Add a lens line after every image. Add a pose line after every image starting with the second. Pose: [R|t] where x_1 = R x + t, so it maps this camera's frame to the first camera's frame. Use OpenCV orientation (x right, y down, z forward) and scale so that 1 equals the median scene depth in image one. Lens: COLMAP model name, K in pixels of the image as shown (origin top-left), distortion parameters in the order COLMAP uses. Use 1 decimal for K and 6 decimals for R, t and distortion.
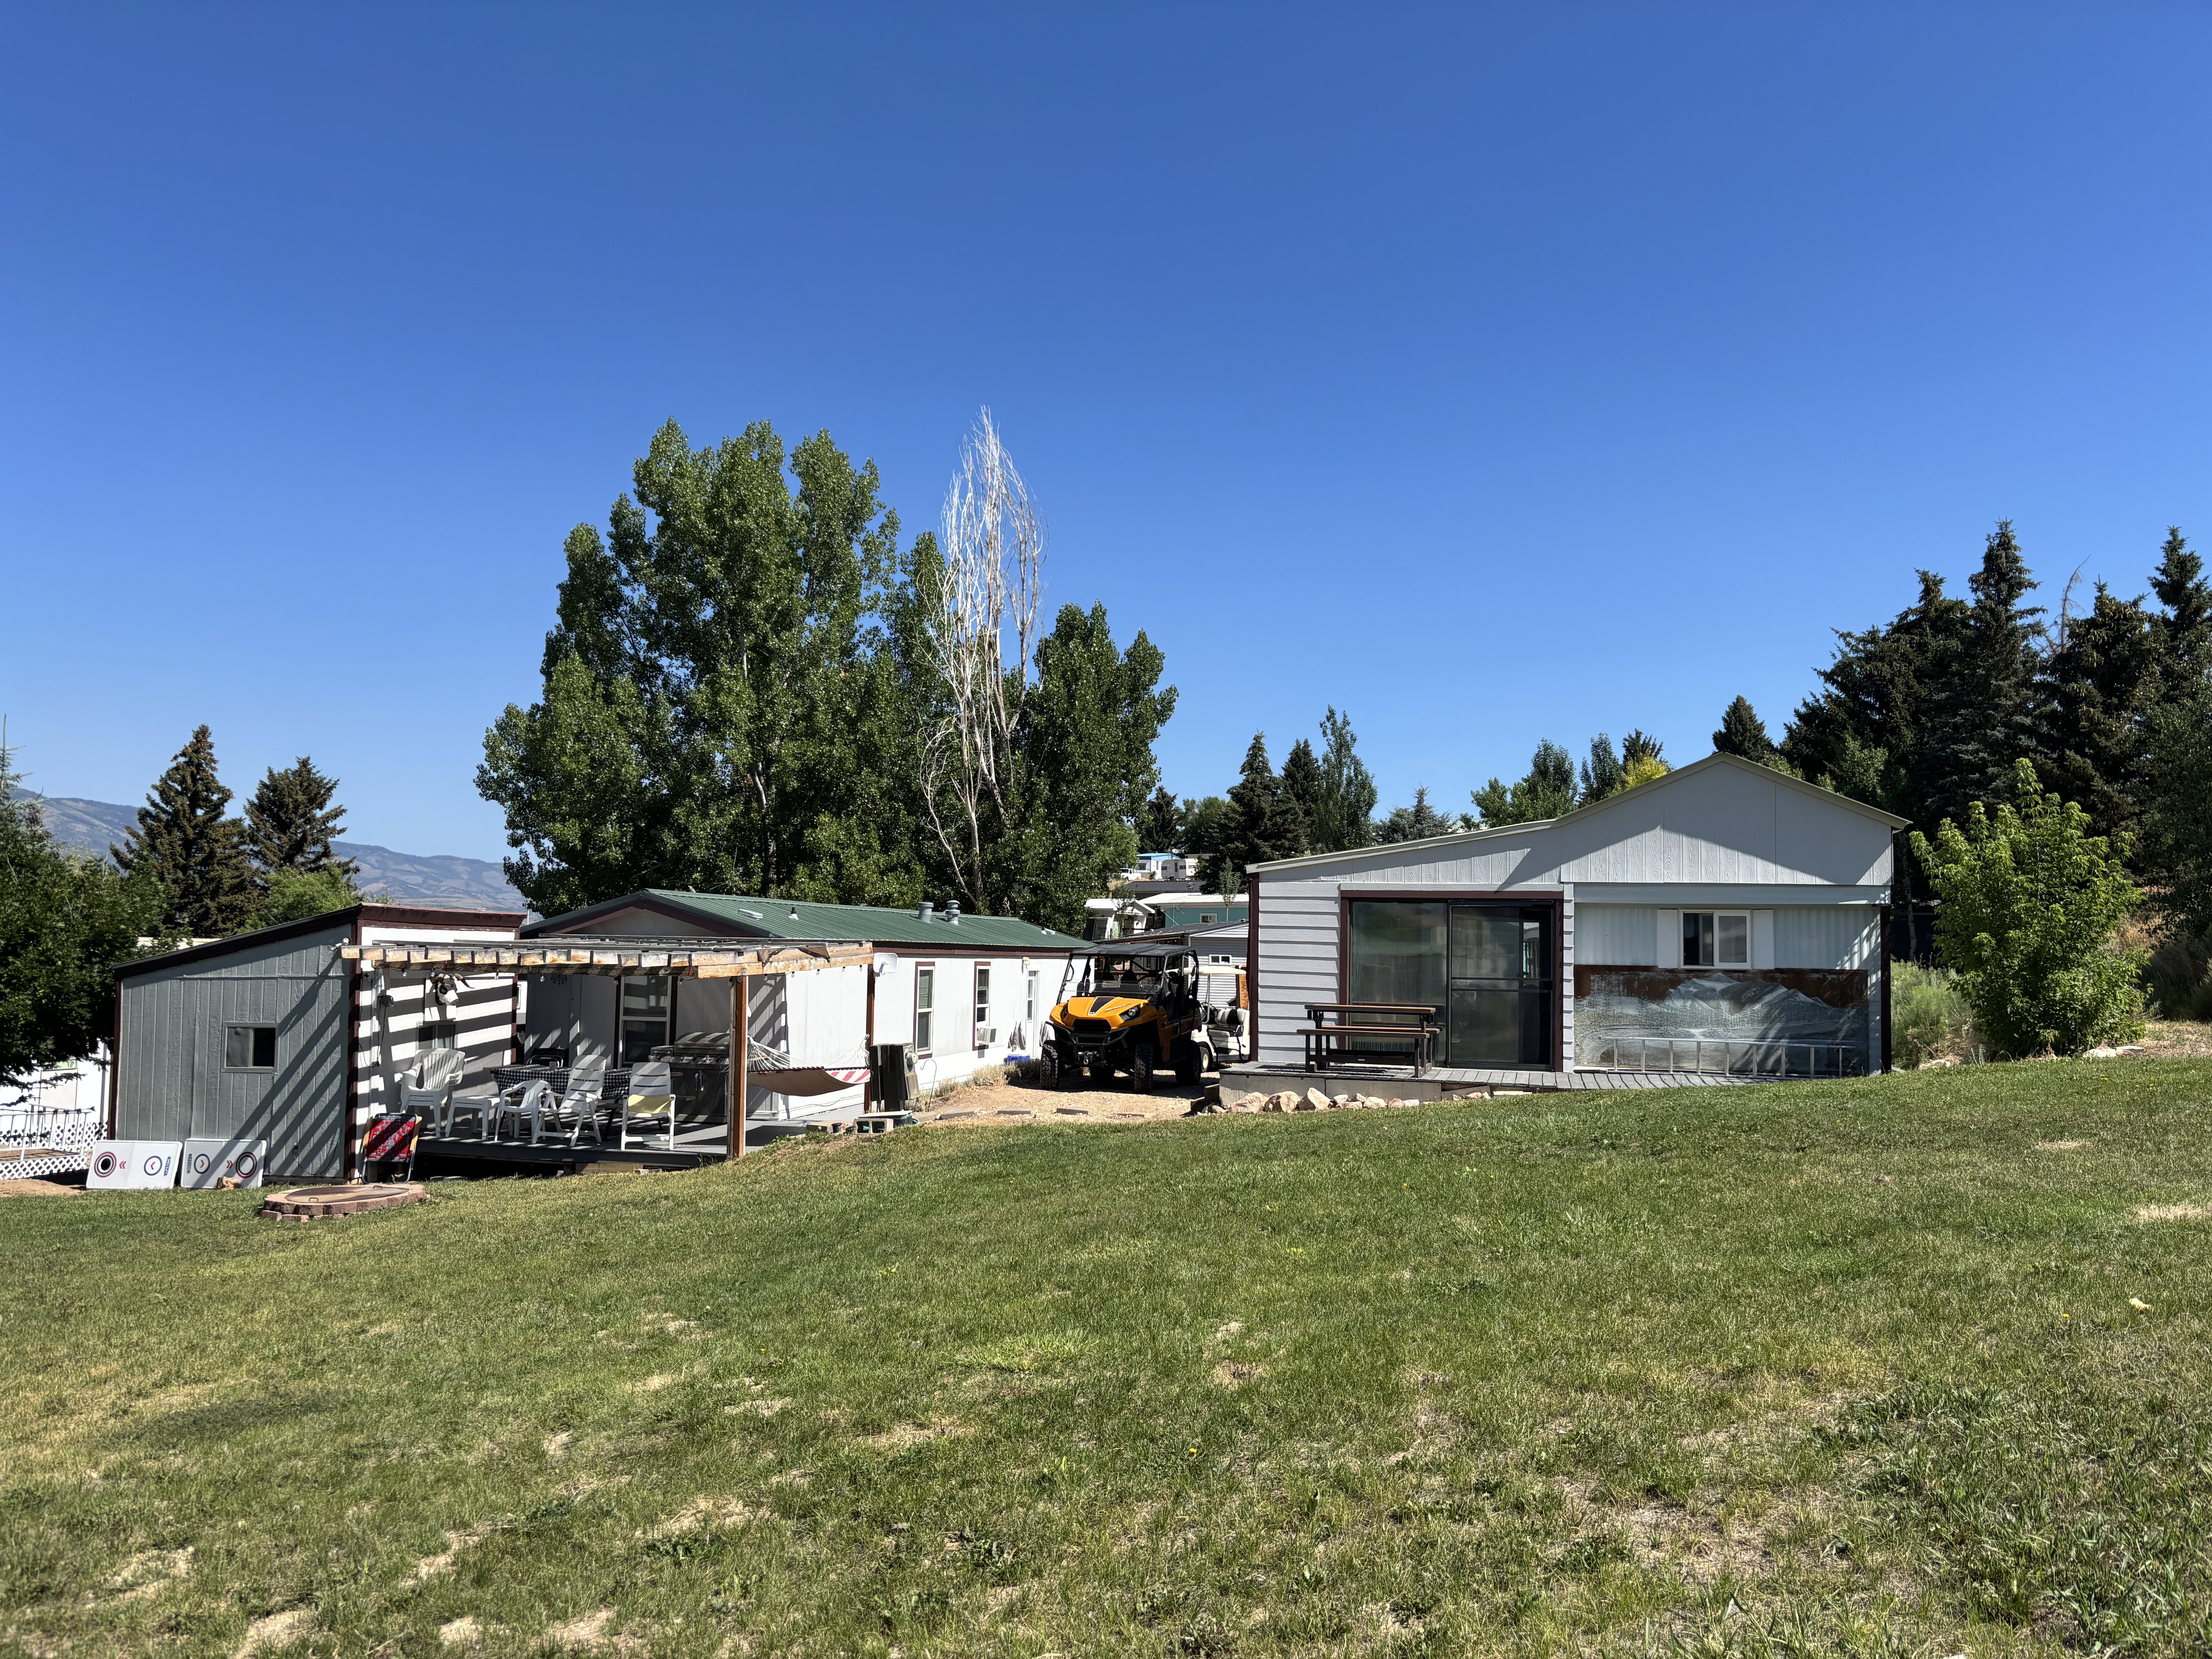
lens RADIAL K [[1676.6, 0, 1110.3], [0, 1676.6, 818.4], [0, 0, 1]] dist [-0.045224, 0.051466]
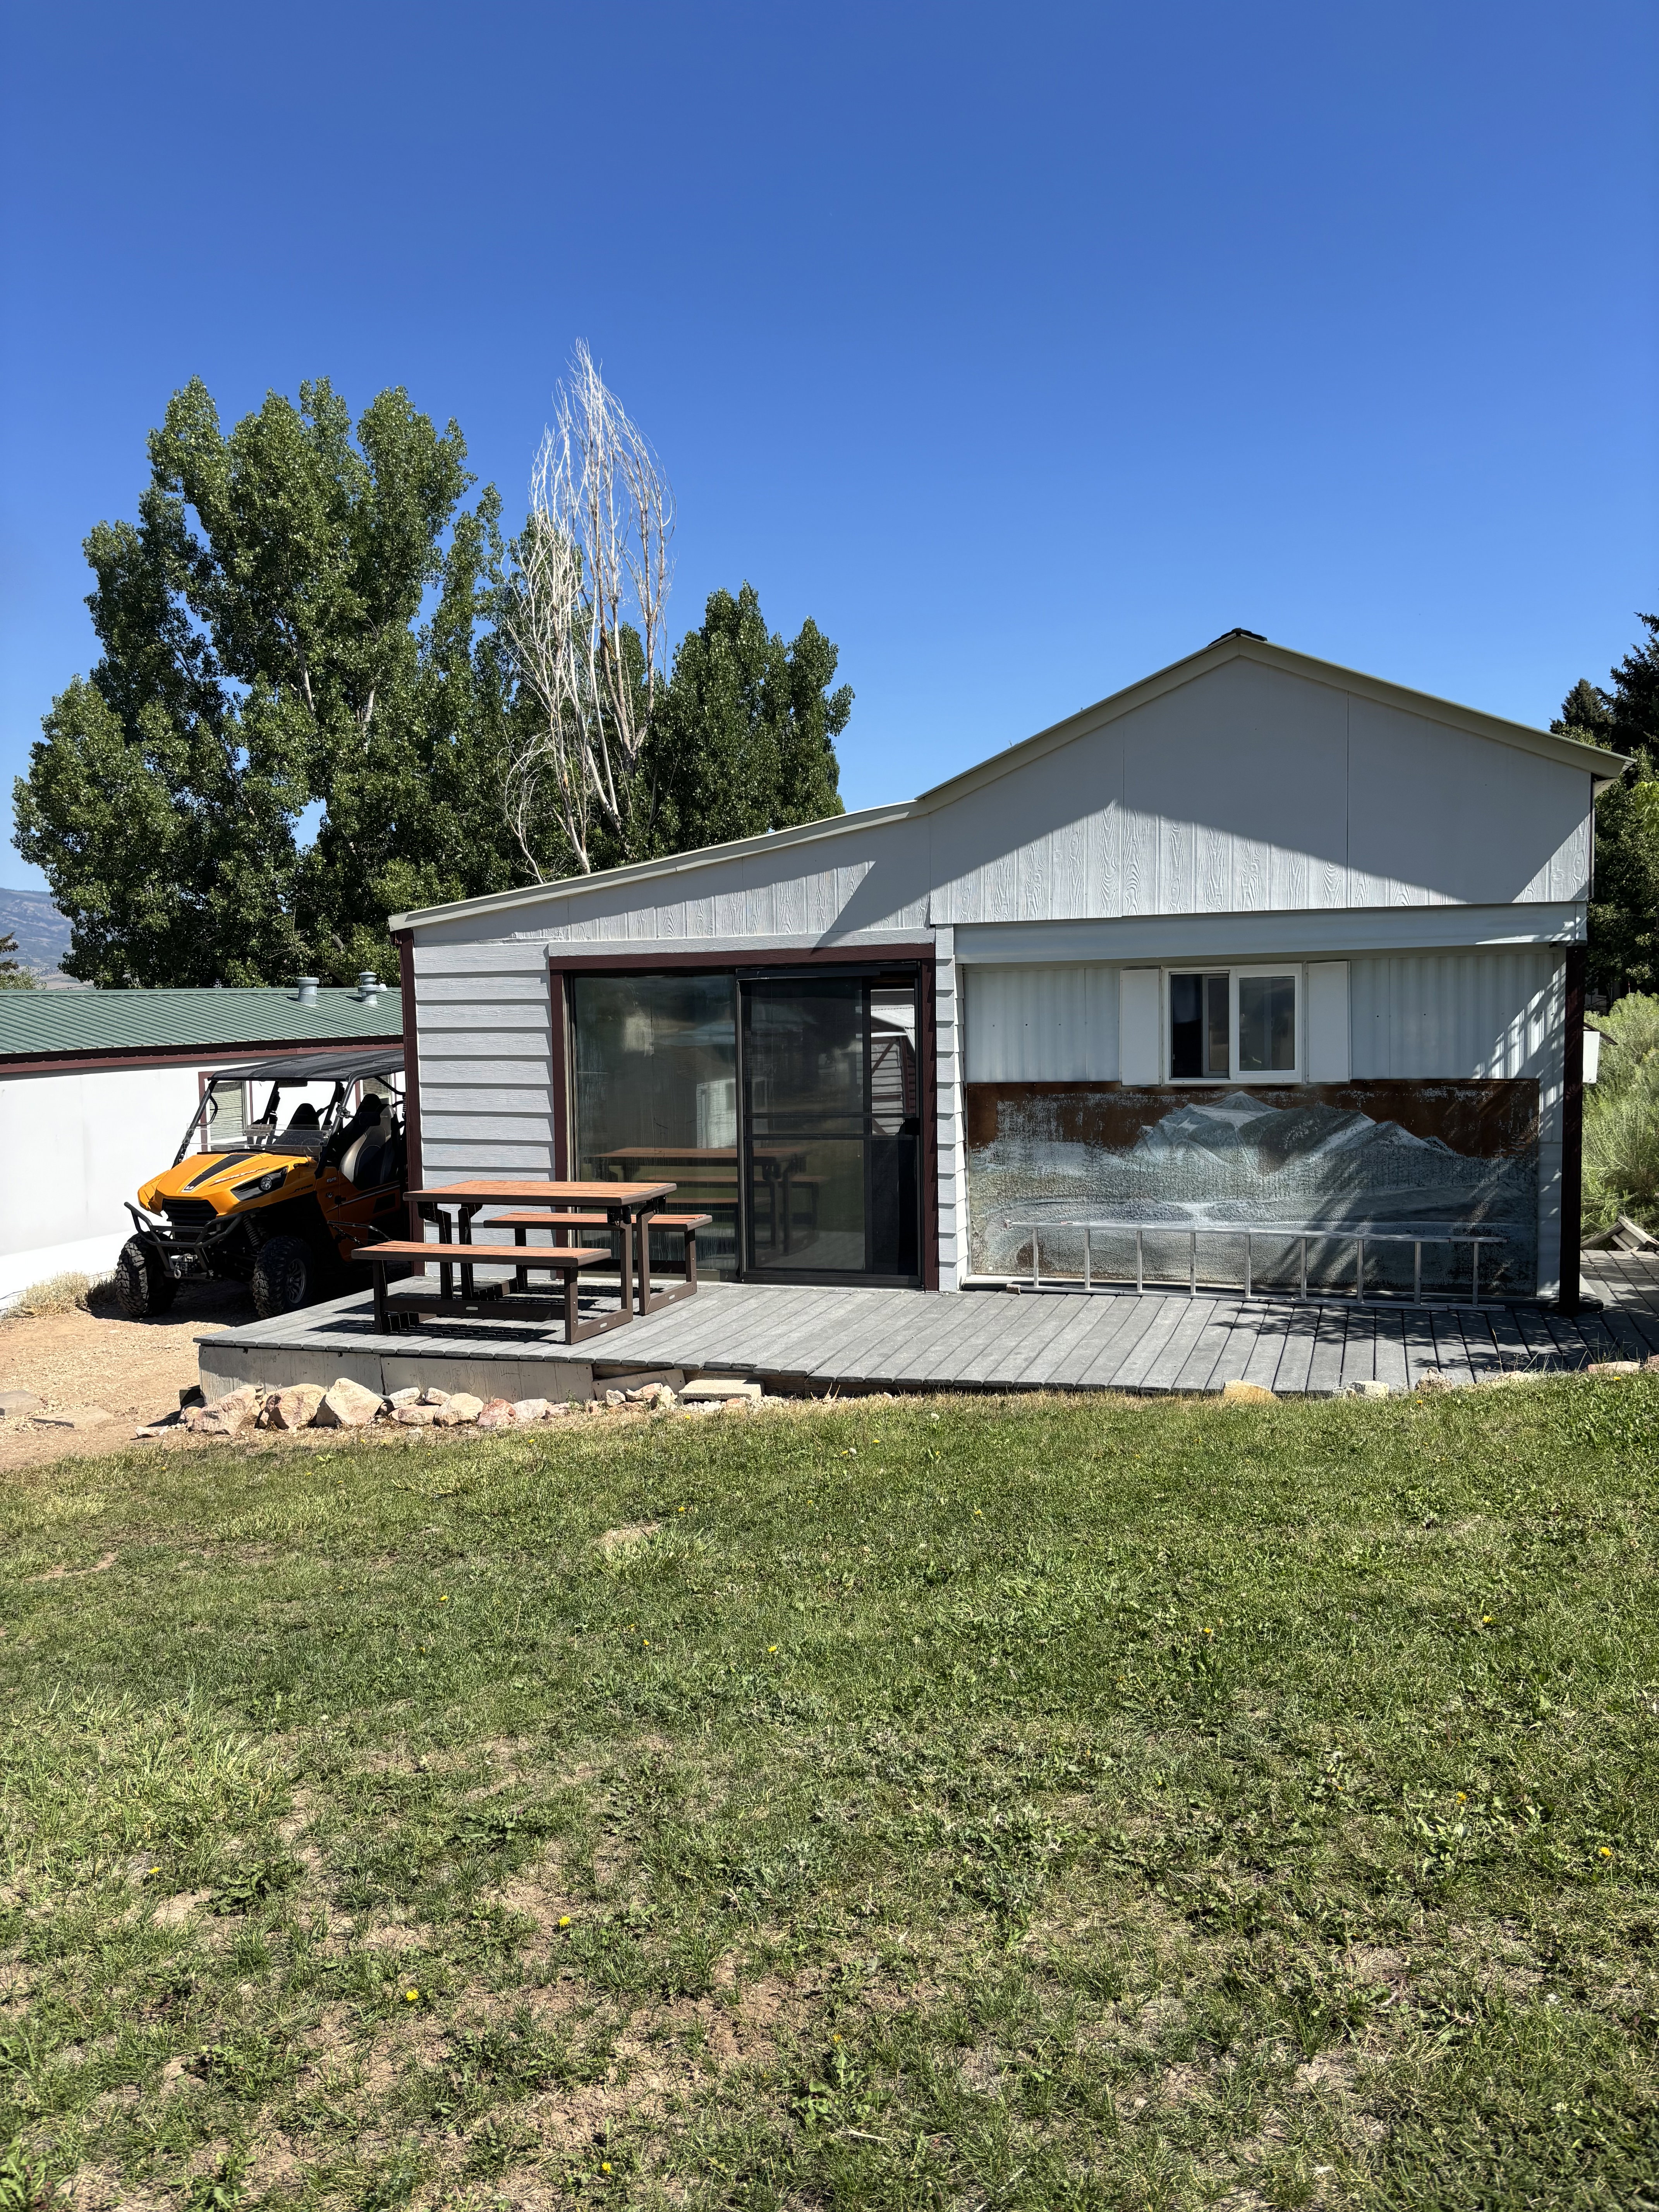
lens RADIAL K [[1680.3, 0, 840.1], [0, 1680.3, 1102.7], [0, 0, 1]] dist [0.020283, 0.001683]
pose [[0.997334, -0.042823, -0.059083, 0.271254], [0.051082, 0.987930, 0.146239, 0.015473], [0.052108, -0.148867, 0.987483, 0.486543]]
